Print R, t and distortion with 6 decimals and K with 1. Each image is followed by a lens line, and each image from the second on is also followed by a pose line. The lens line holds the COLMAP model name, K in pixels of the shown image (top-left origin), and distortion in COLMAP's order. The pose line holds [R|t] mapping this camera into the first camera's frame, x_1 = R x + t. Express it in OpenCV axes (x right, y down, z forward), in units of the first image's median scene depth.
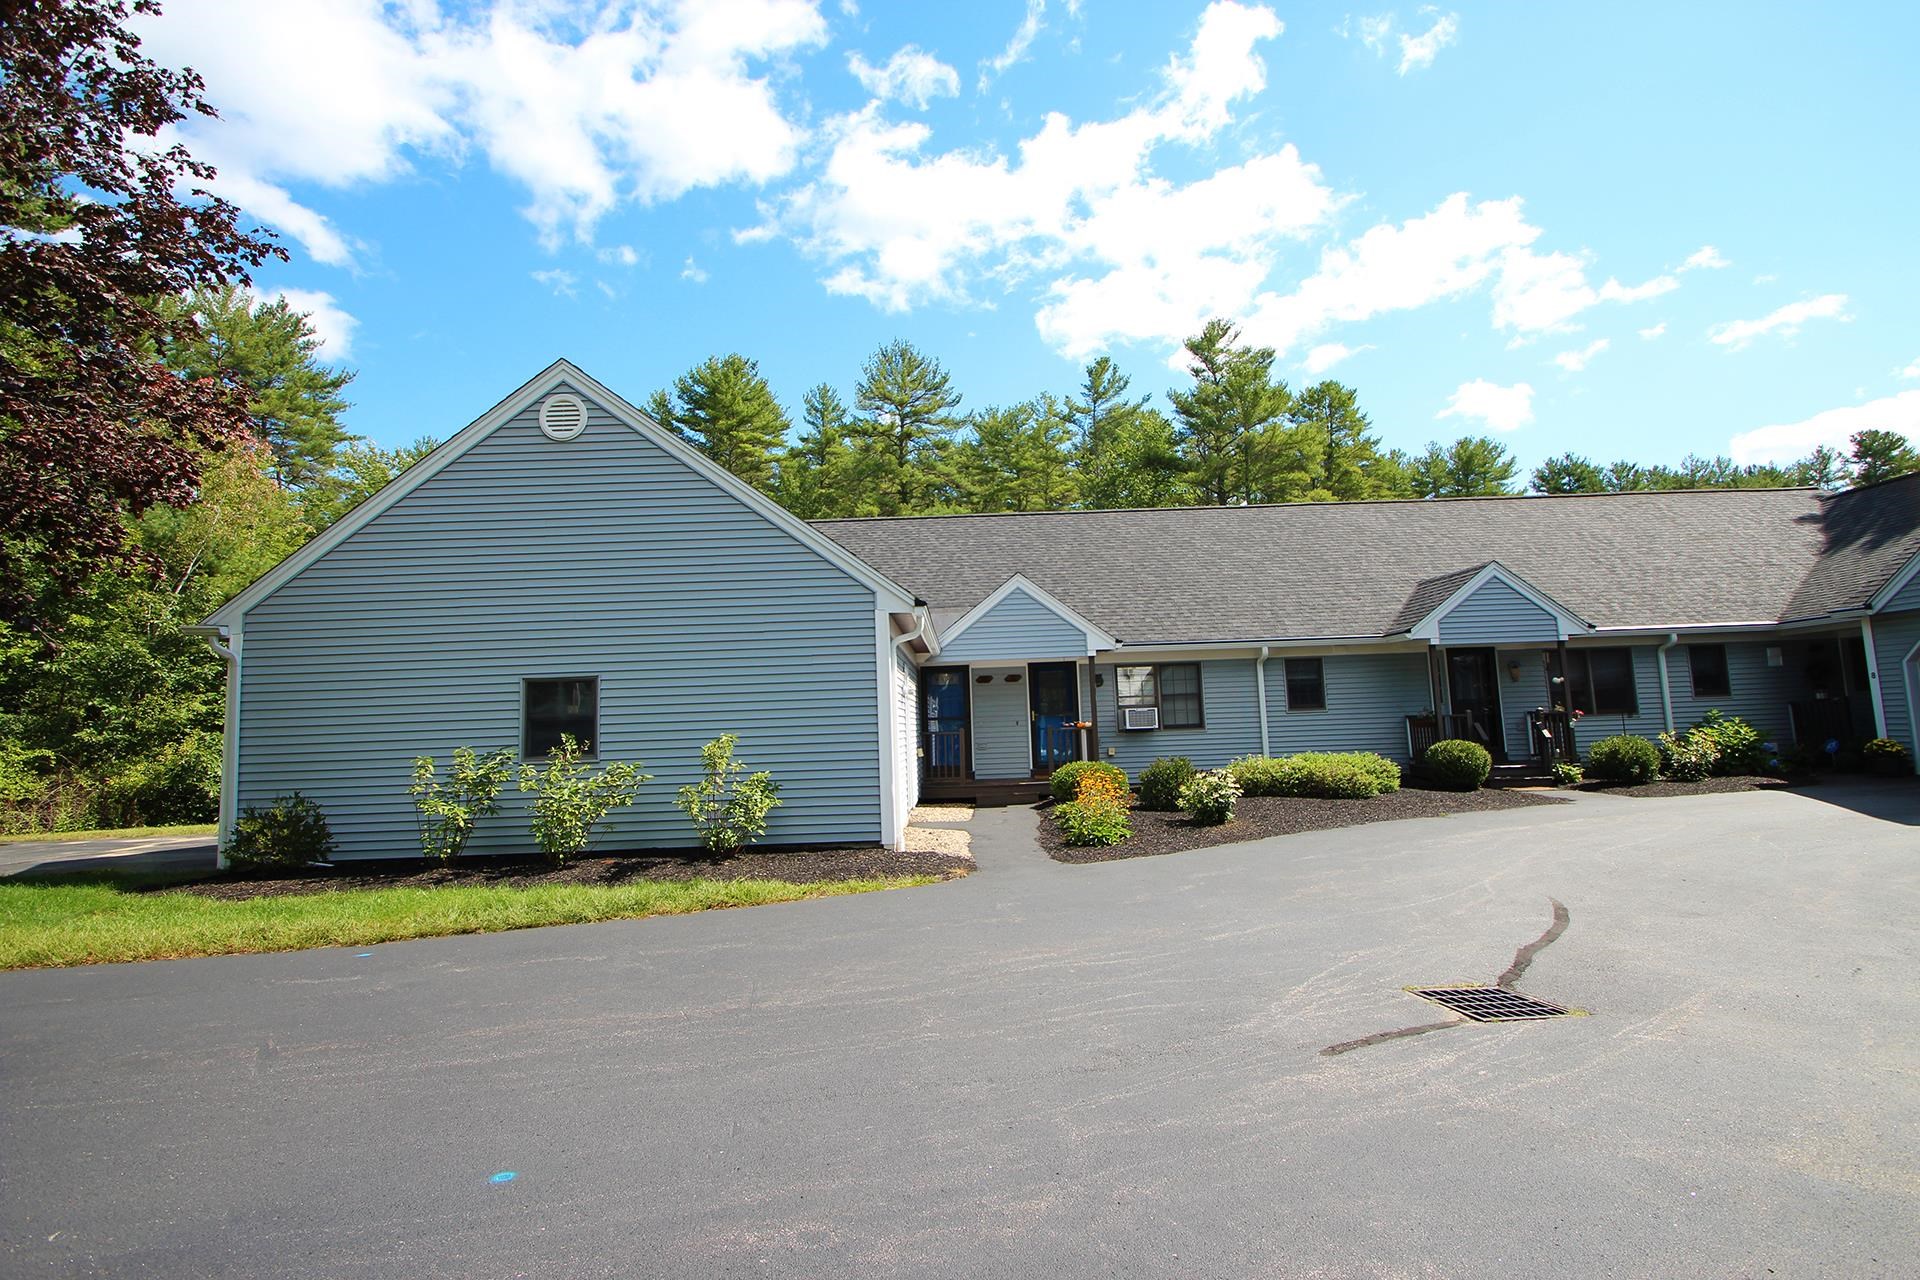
lens RADIAL K [[897.9, 0, 966.8], [0, 897.9, 622.7], [0, 0, 1]] dist [0.016163, -0.017583]
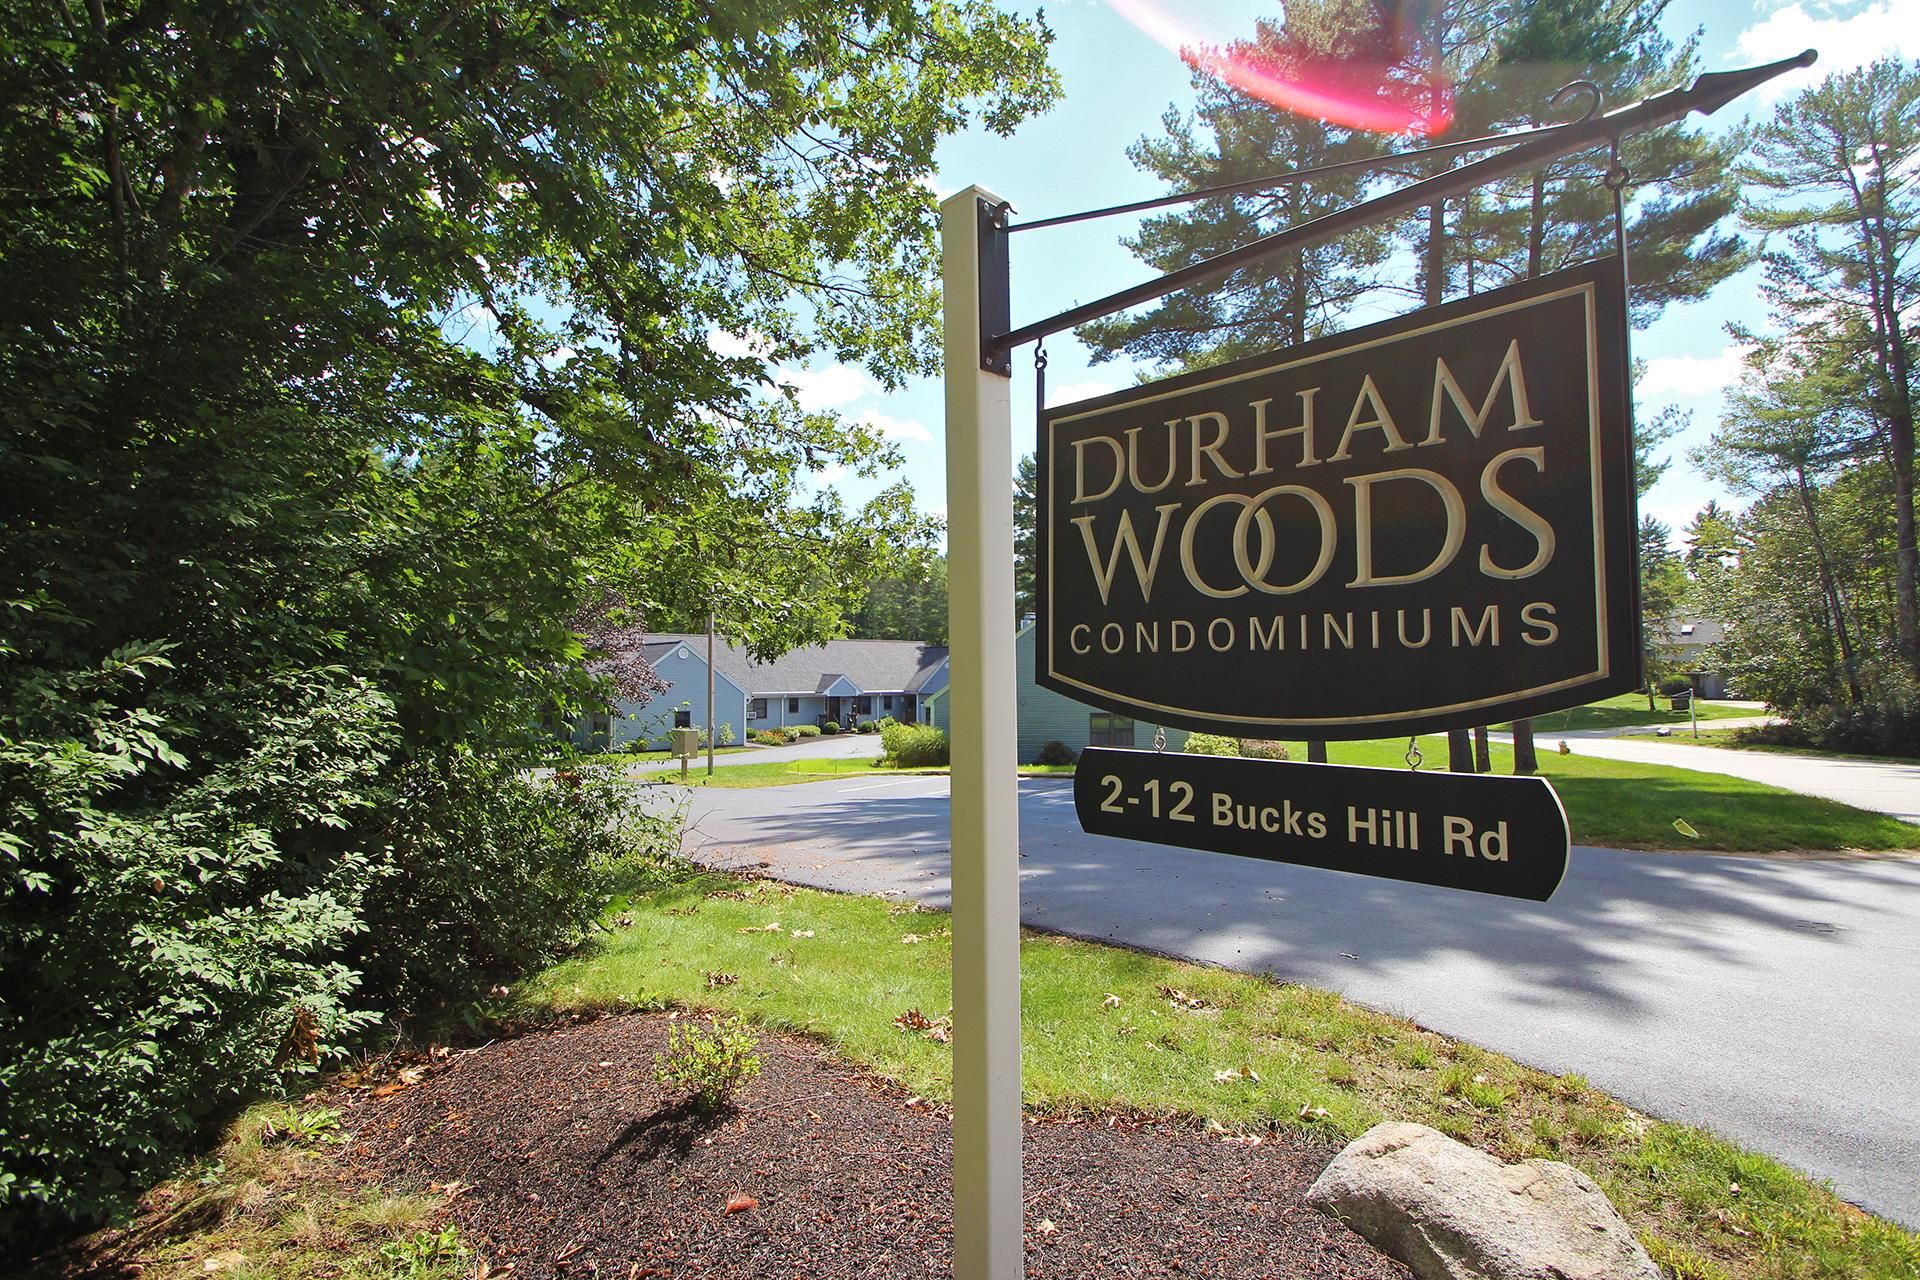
lens RADIAL K [[897.9, 0, 966.8], [0, 897.9, 622.7], [0, 0, 1]] dist [0.016163, -0.017583]
pose [[0.754593, 0.068629, 0.652594, -1.428669], [-0.092296, 0.995730, 0.002009, -0.325164], [-0.649669, -0.061748, 0.757705, -2.080484]]
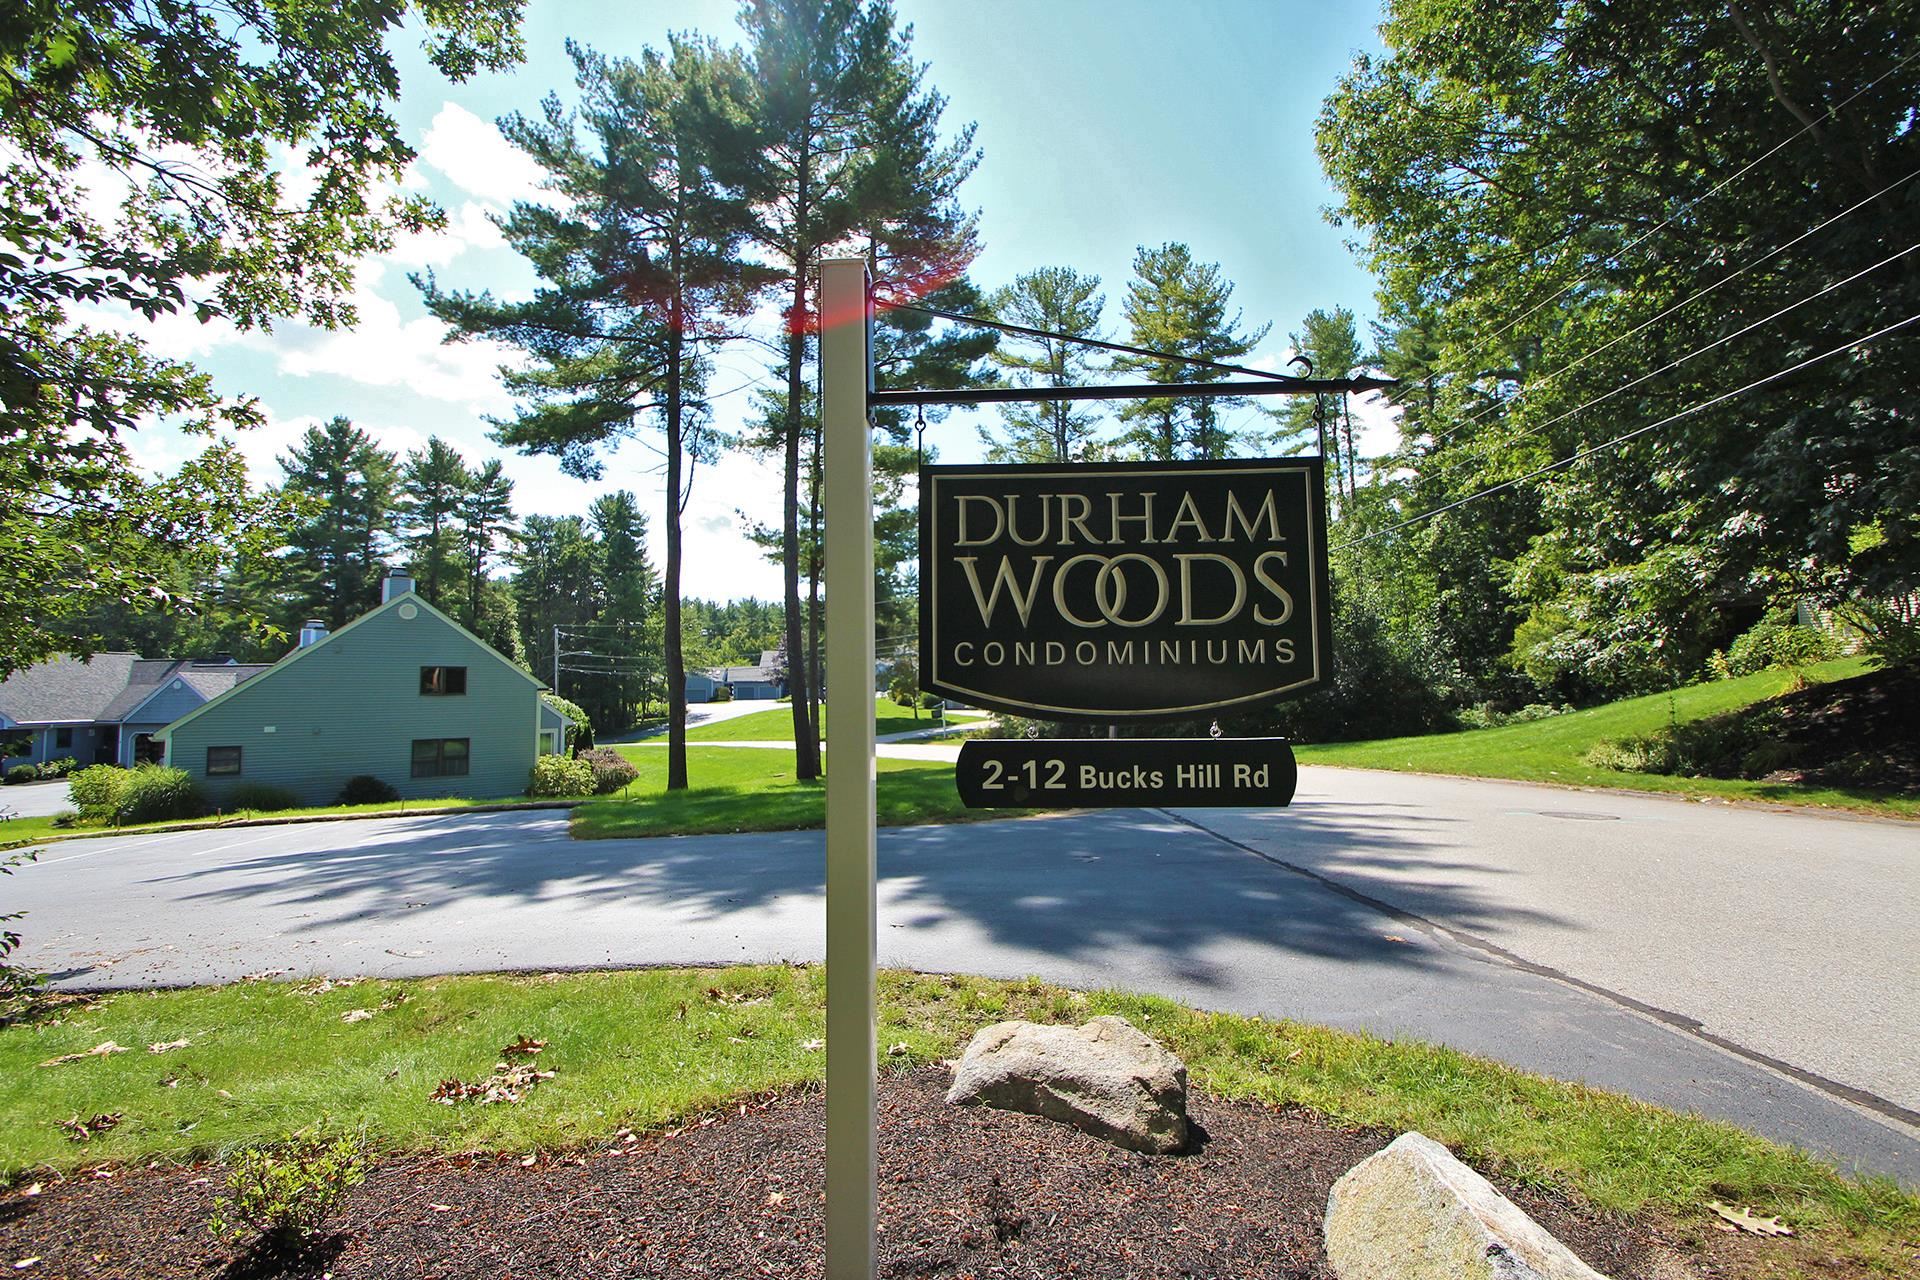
lens RADIAL K [[900.4, 0, 963.0], [0, 900.4, 622.8], [0, 0, 1]] dist [0.009631, -0.013328]
pose [[0.131219, 0.104300, 0.985852, -1.505846], [-0.099518, 0.990813, -0.091578, -0.312643], [-0.986346, -0.086093, 0.140393, -2.001978]]
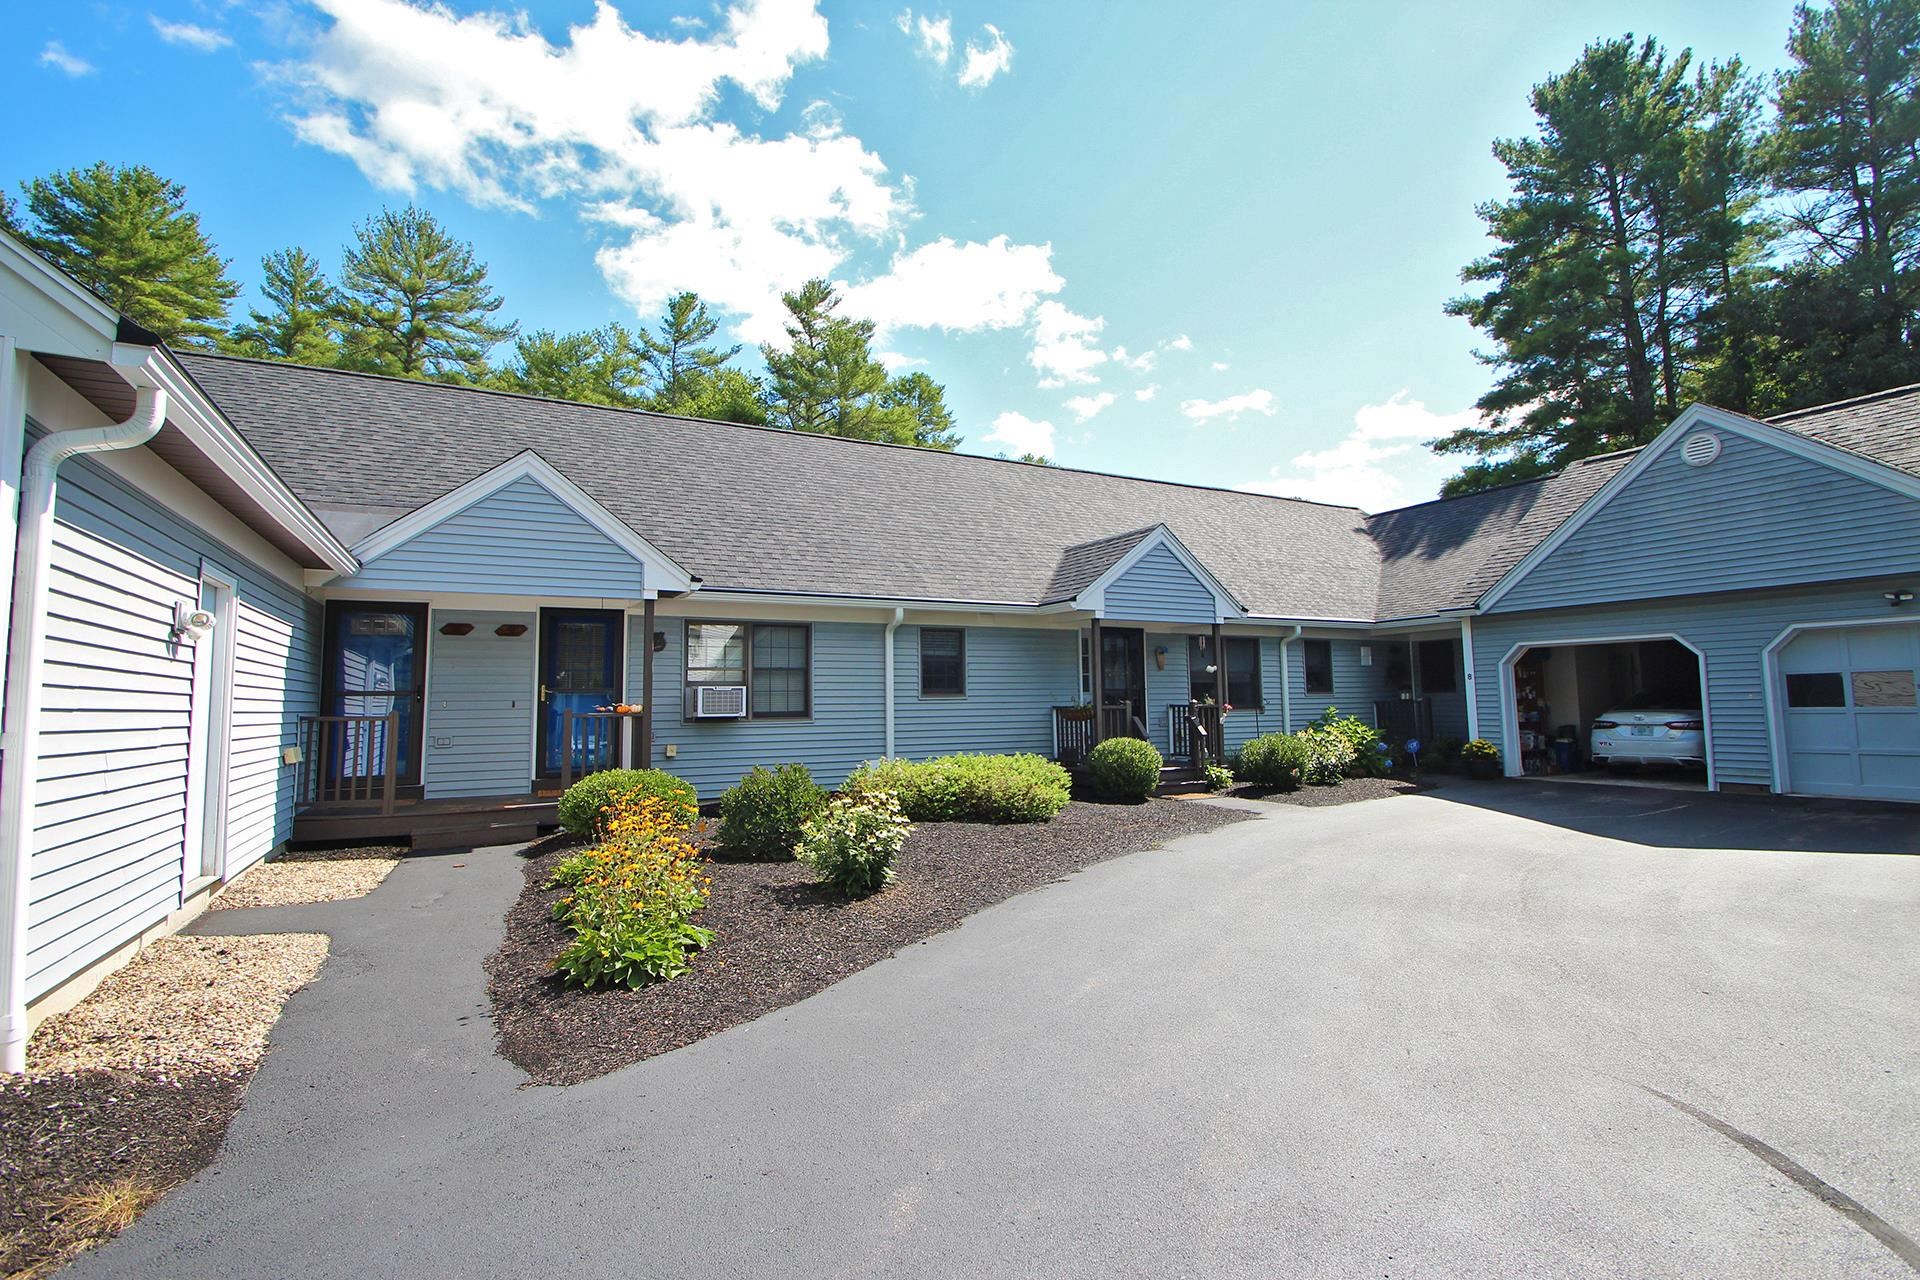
lens RADIAL K [[897.9, 0, 966.8], [0, 897.9, 622.7], [0, 0, 1]] dist [0.016163, -0.017583]
pose [[0.887588, 0.065144, 0.456009, 0.046635], [-0.069325, 0.997565, -0.007571, 0.039530], [-0.455392, -0.024893, 0.889943, 0.316770]]
